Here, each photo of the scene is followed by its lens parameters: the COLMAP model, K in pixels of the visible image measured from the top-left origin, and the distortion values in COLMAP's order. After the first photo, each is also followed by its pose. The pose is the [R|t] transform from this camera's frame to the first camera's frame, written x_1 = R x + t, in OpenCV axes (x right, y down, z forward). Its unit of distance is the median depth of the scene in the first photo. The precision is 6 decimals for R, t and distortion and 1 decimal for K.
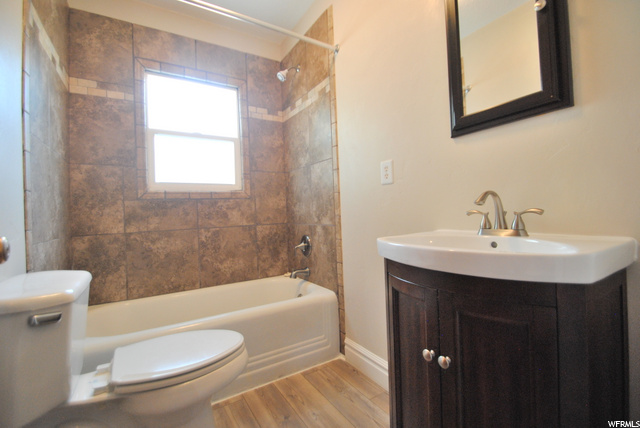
lens RADIAL K [[281.8, 0, 318.2], [0, 281.8, 212.2], [0, 0, 1]] dist [-0.001098, -0.000421]
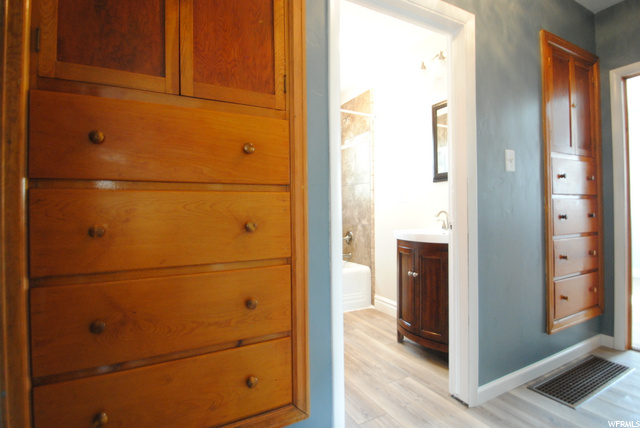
lens RADIAL K [[314.5, 0, 322.2], [0, 314.5, 212.3], [0, 0, 1]] dist [-0.003567, -0.000045]
pose [[0.997789, 0.030383, -0.059106, -0.108363], [-0.030358, 0.999538, 0.001332, -0.018028], [0.059119, 0.000466, 0.998251, -0.781797]]
